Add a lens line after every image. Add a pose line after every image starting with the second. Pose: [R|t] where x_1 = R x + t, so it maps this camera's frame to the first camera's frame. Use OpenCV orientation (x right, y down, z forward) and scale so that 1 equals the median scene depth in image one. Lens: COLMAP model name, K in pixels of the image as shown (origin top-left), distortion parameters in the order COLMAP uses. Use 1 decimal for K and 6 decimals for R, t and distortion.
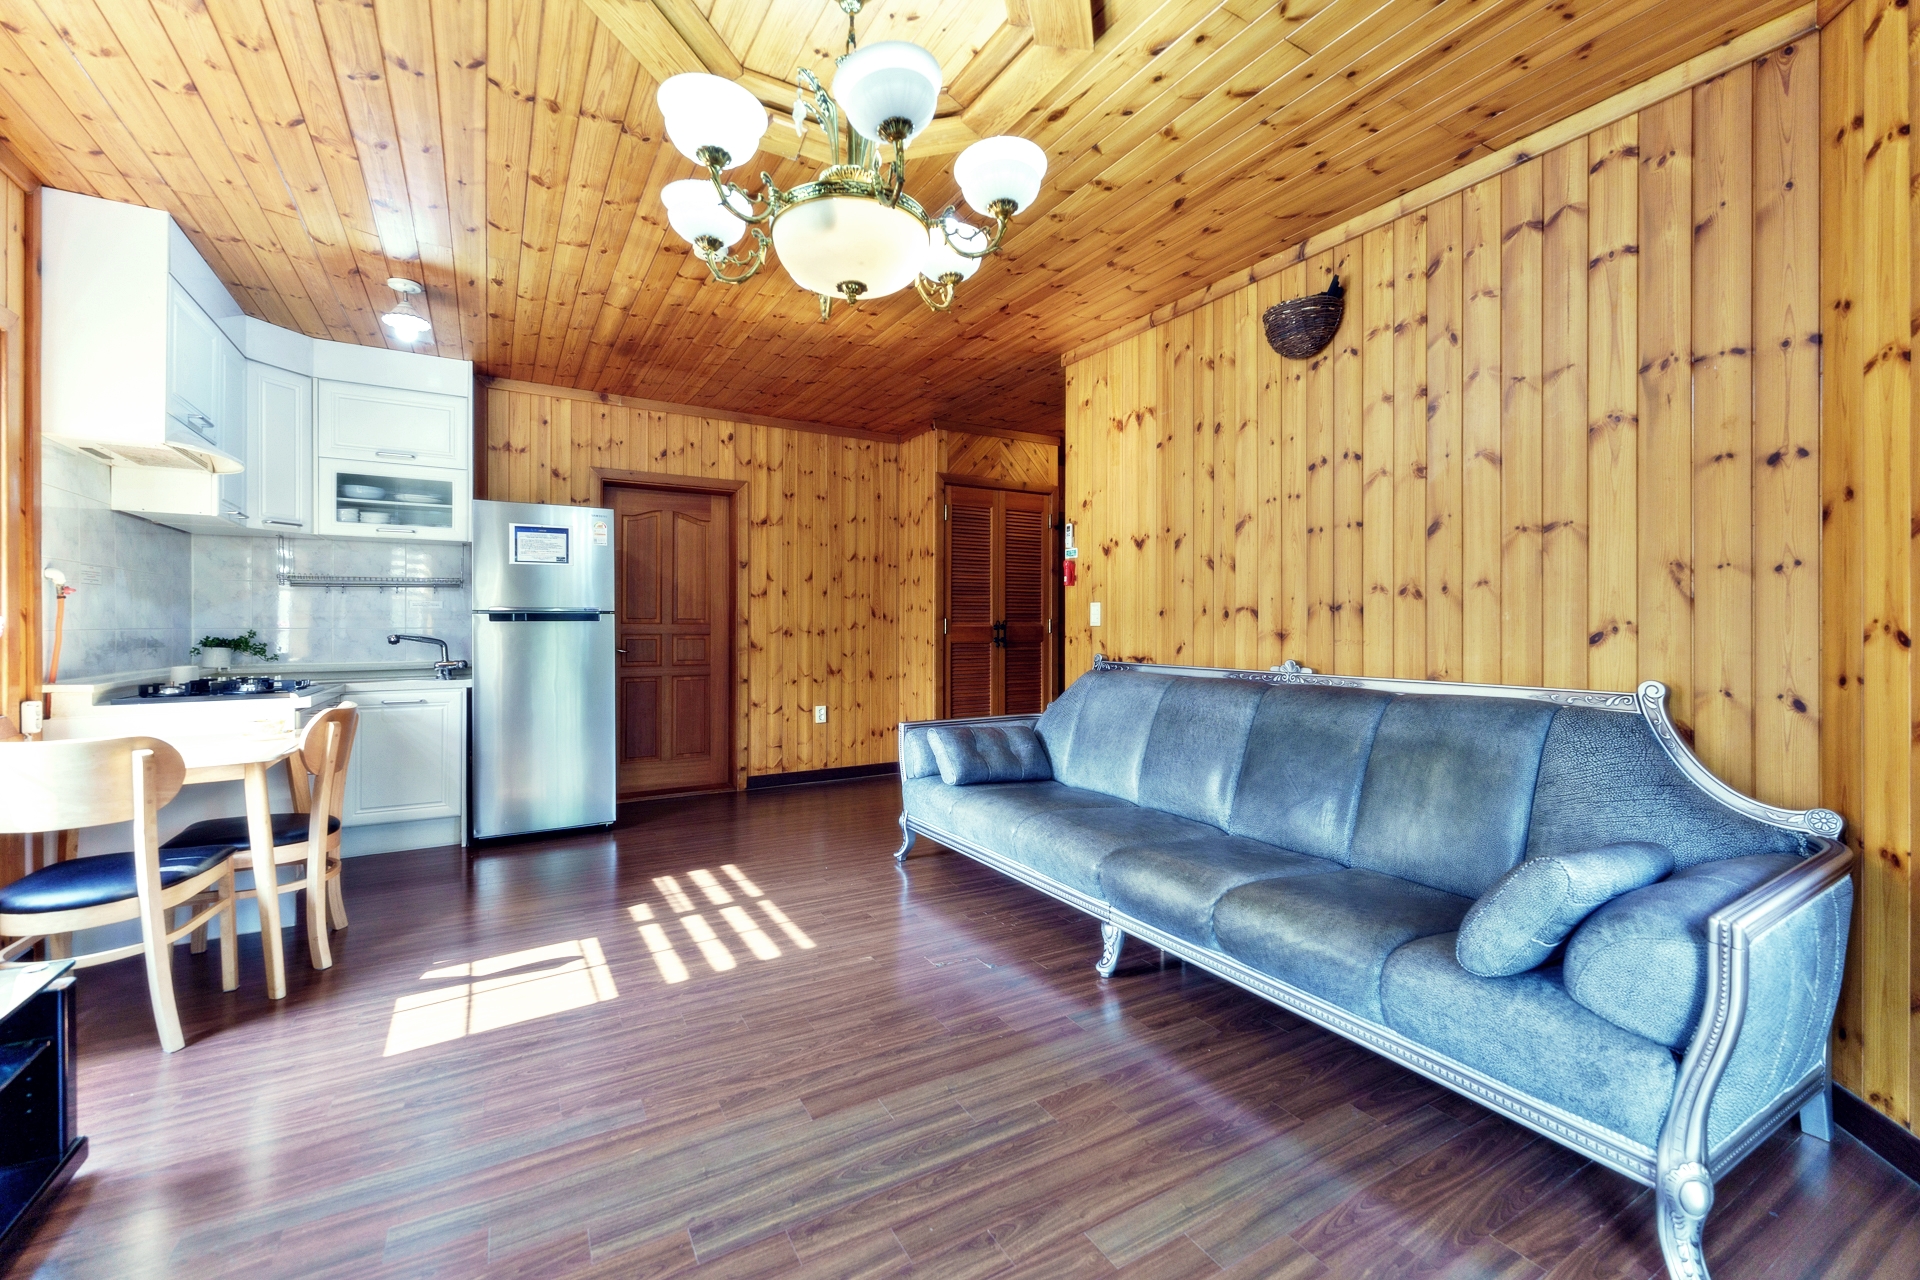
lens RADIAL K [[787.5, 0, 960.6], [0, 787.5, 626.7], [0, 0, 1]] dist [0.001687, 0.000037]
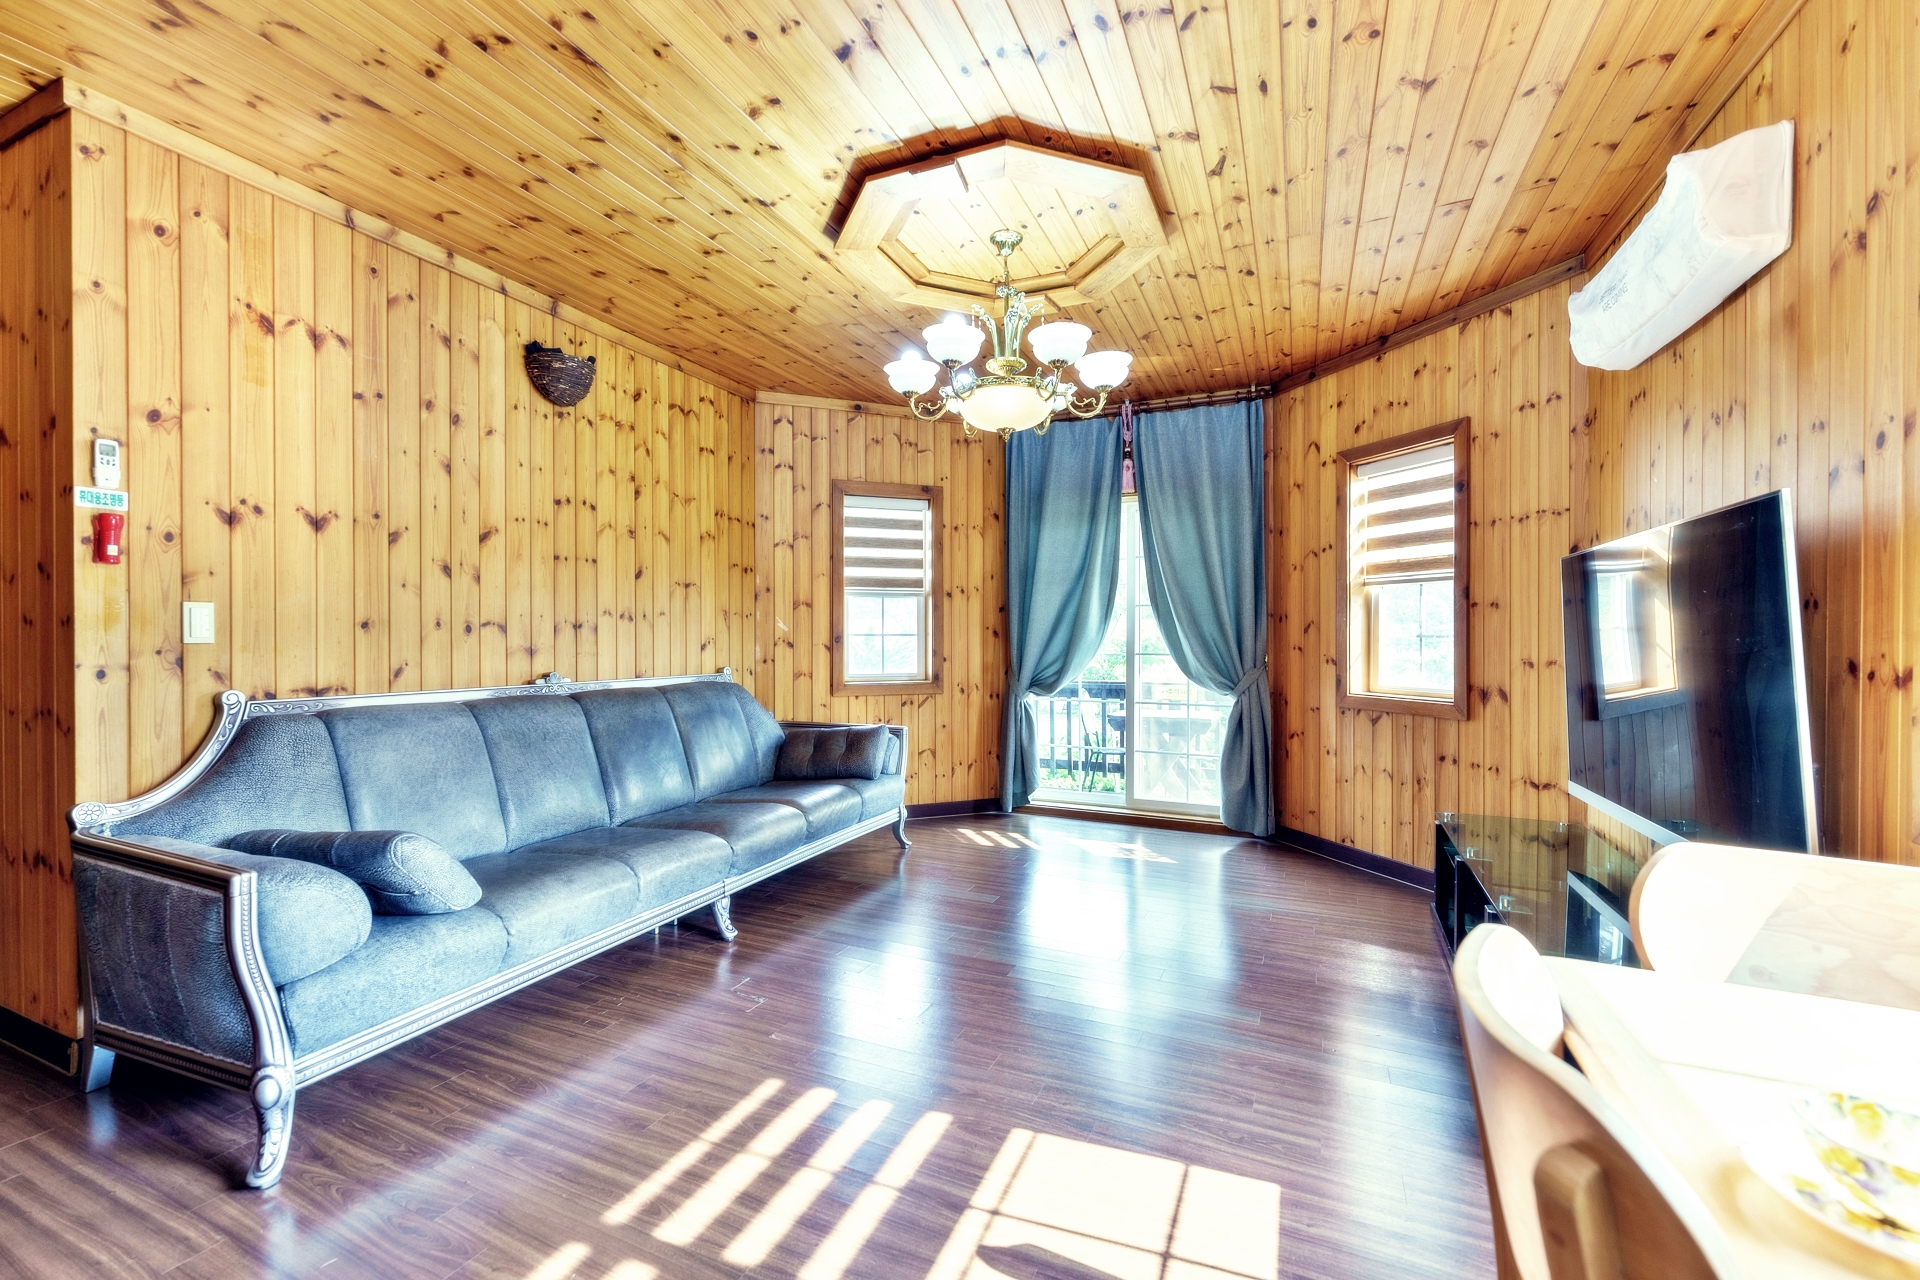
lens RADIAL K [[783.9, 0, 960.0], [0, 783.9, 640.0], [0, 0, 1]] dist [0.002884, -0.000099]
pose [[-0.578814, -0.002782, 0.815455, -0.830416], [0.001231, 0.999990, 0.004285, -0.007064], [-0.815459, 0.003484, -0.578805, 1.201030]]
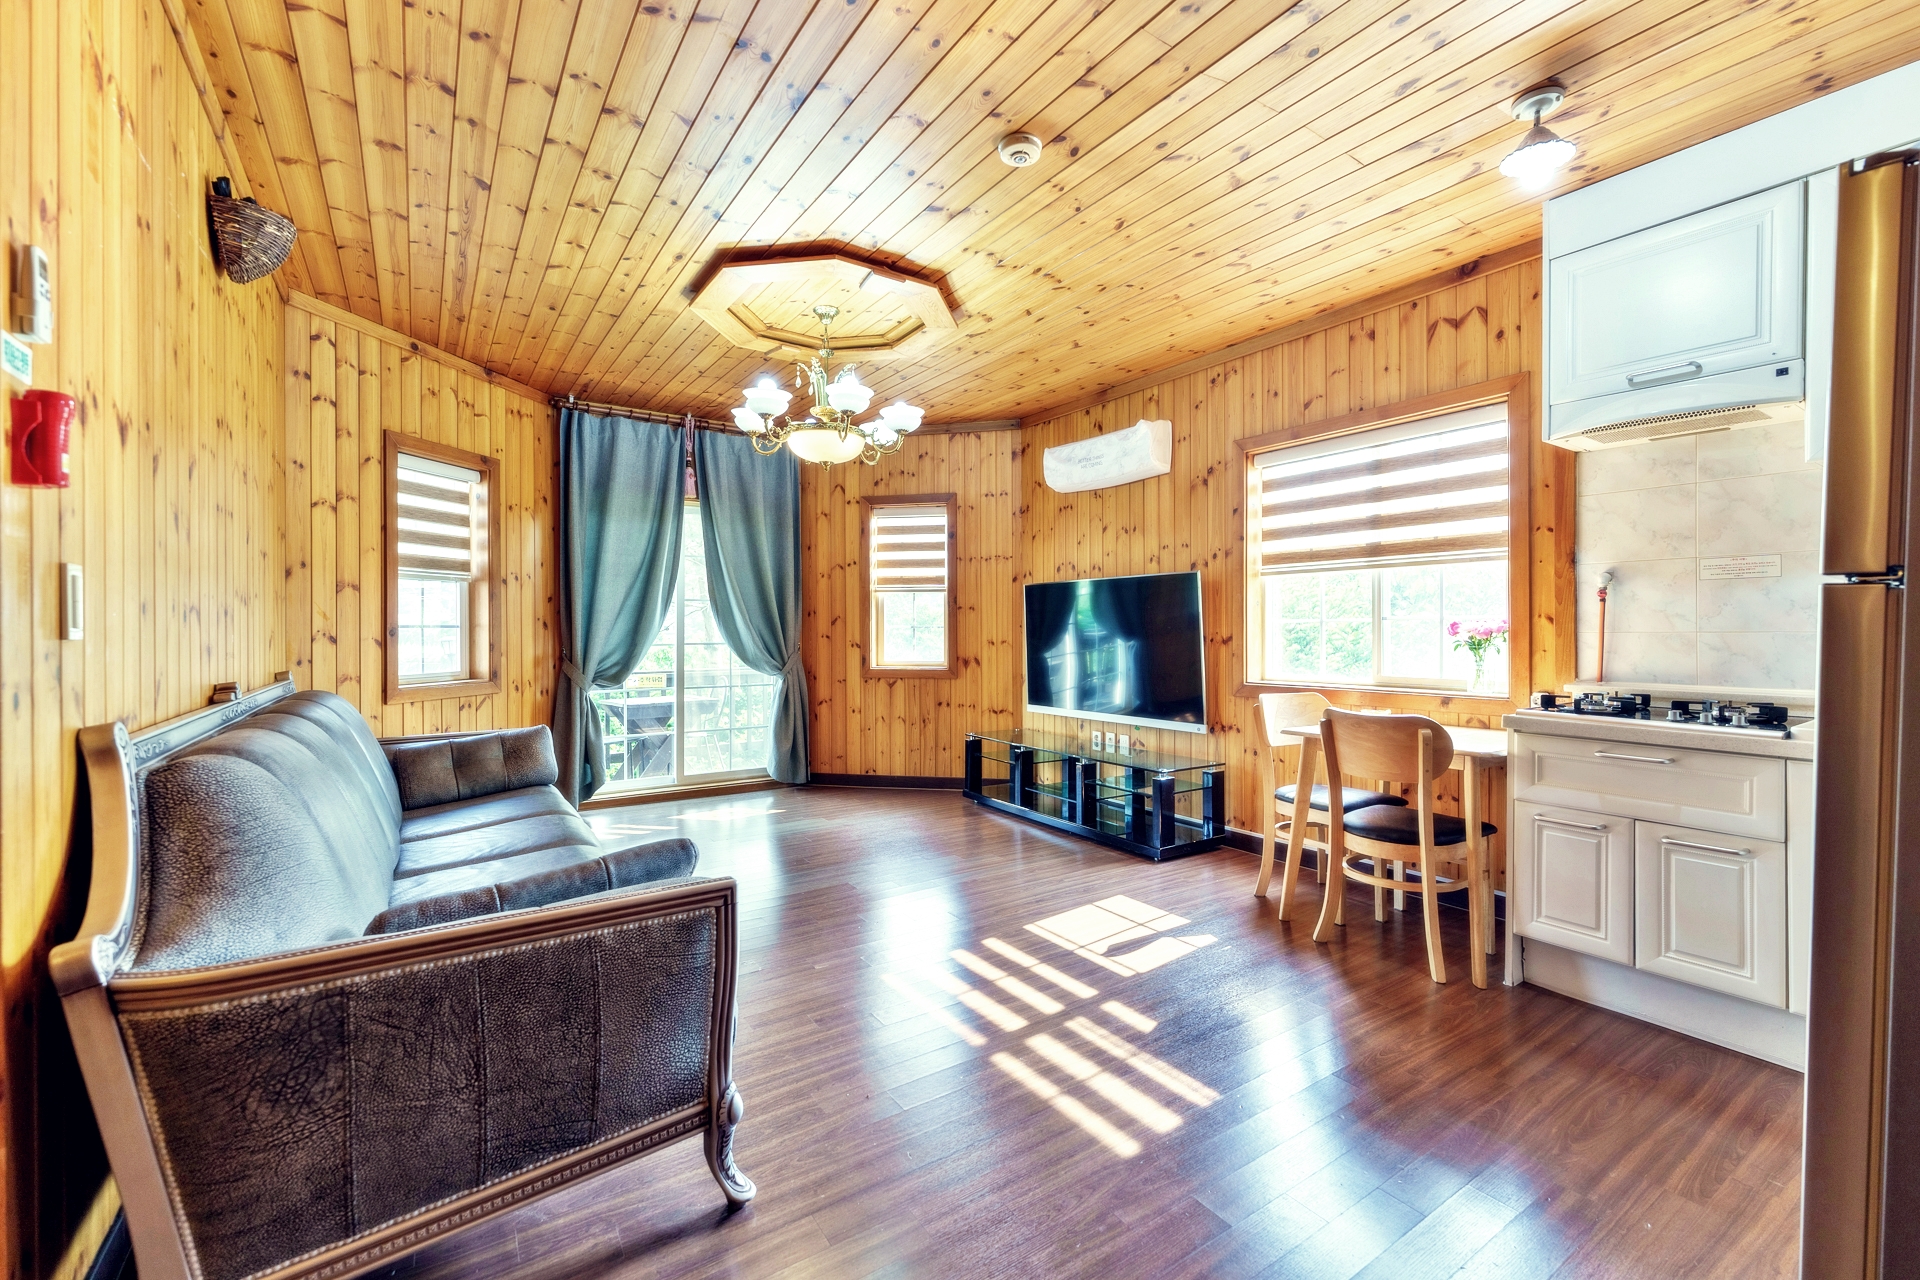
lens RADIAL K [[787.5, 0, 960.6], [0, 787.5, 626.7], [0, 0, 1]] dist [0.001687, 0.000037]
pose [[-0.998032, 0.003853, -0.062591, -0.210549], [0.003880, 0.999992, -0.000315, -0.006588], [0.062590, -0.000557, -0.998039, 1.818081]]
